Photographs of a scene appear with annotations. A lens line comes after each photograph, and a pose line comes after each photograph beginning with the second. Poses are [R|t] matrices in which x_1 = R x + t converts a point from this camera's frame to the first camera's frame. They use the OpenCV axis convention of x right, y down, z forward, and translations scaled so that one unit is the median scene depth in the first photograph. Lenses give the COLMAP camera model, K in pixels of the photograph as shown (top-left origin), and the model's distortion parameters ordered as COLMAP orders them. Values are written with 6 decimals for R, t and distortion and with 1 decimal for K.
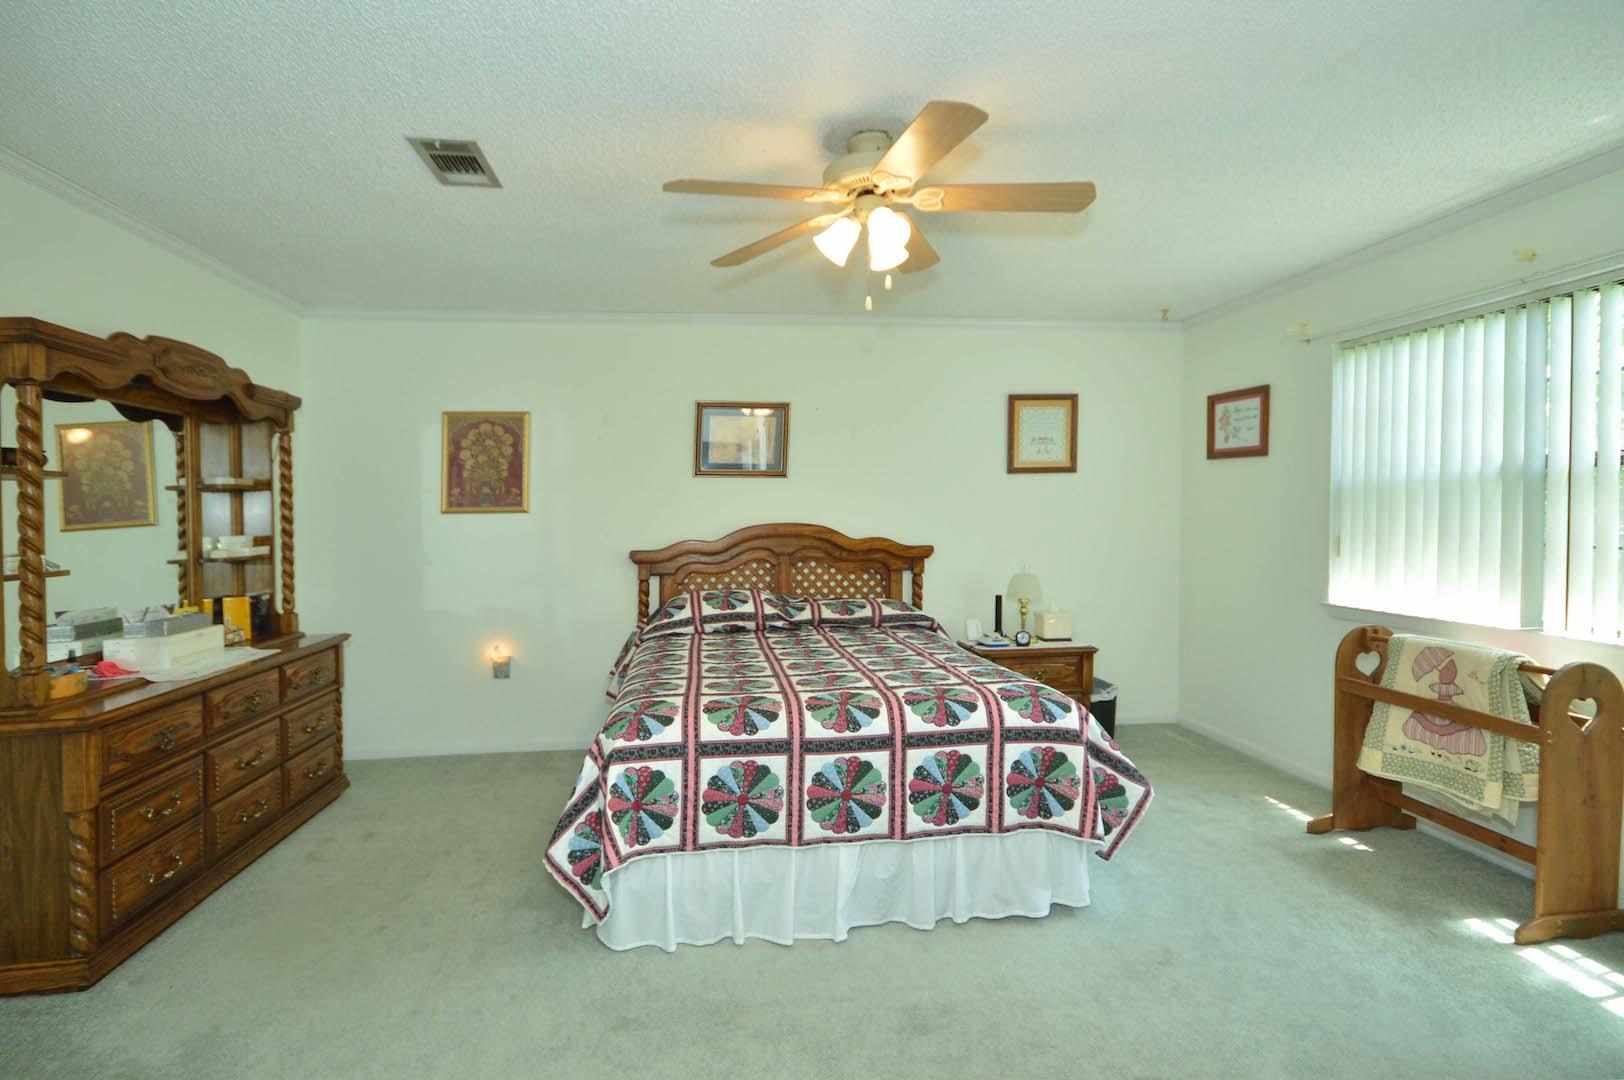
lens RADIAL K [[794.9, 0, 808.4], [0, 794.9, 532.6], [0, 0, 1]] dist [0.005996, 0.000392]
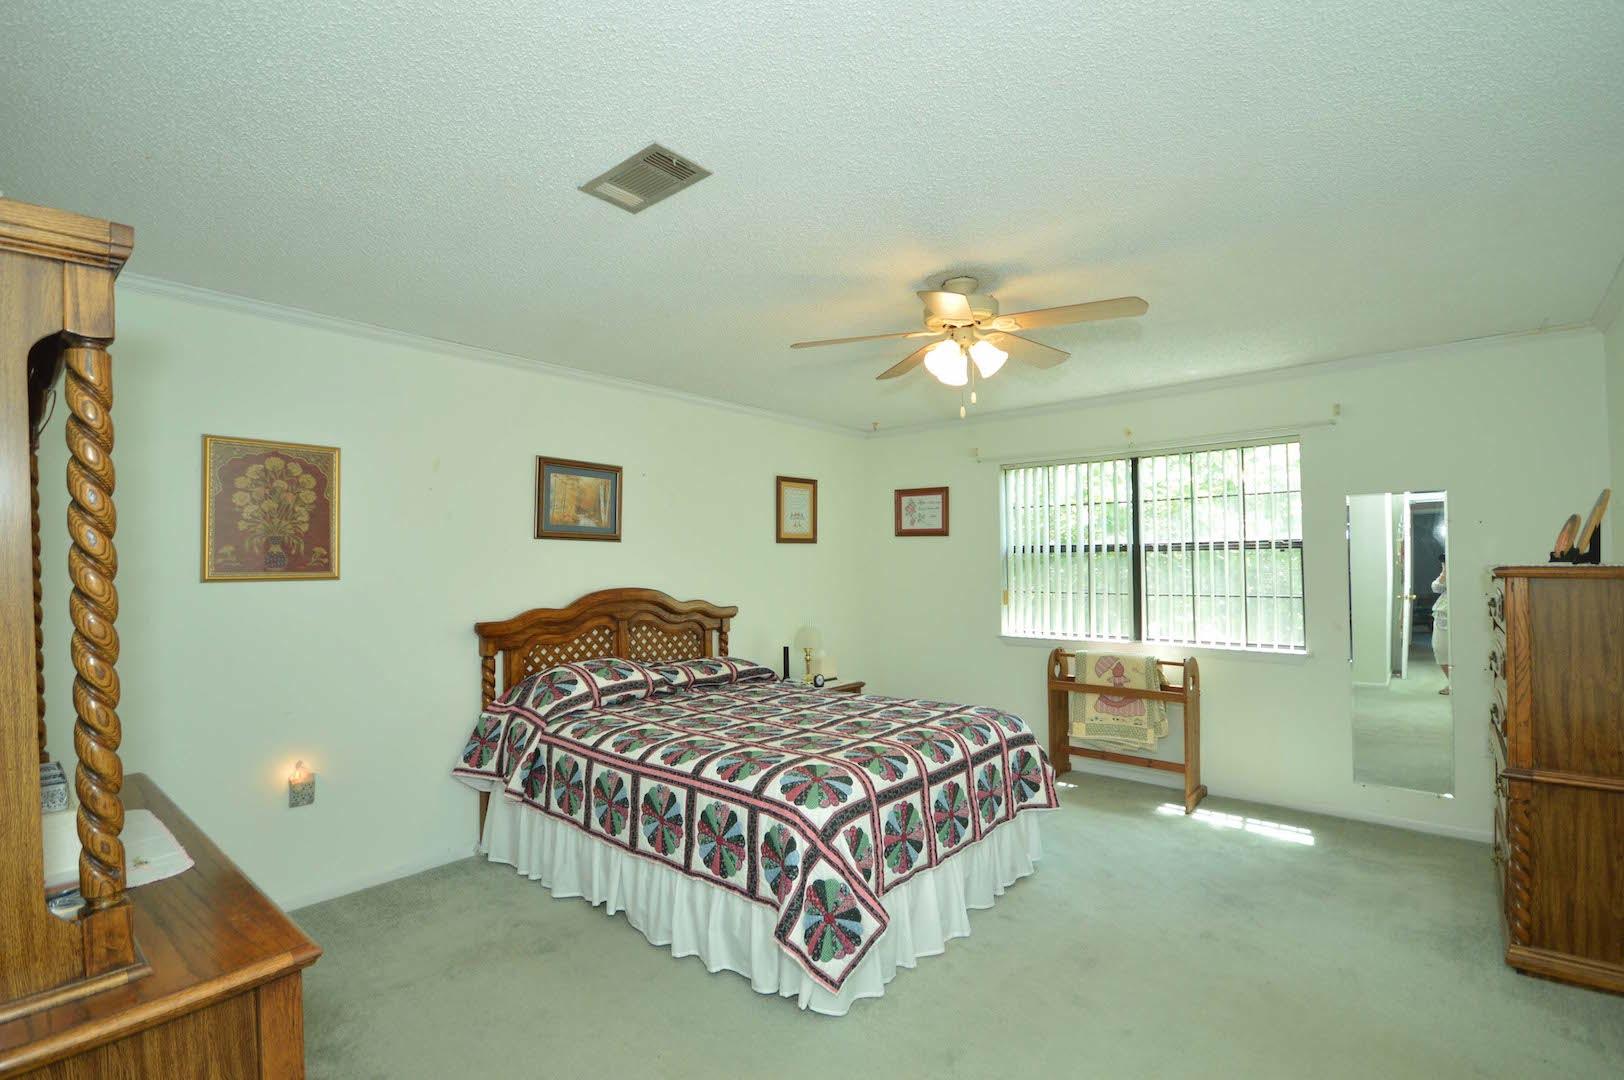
lens RADIAL K [[741.1, 0, 807.4], [0, 741.1, 567.0], [0, 0, 1]] dist [-0.000136, 0.001062]
pose [[0.743009, 0.003188, 0.669274, -0.495496], [0.017501, 0.999554, -0.024191, -0.011961], [-0.669053, 0.029687, 0.742622, 0.172041]]
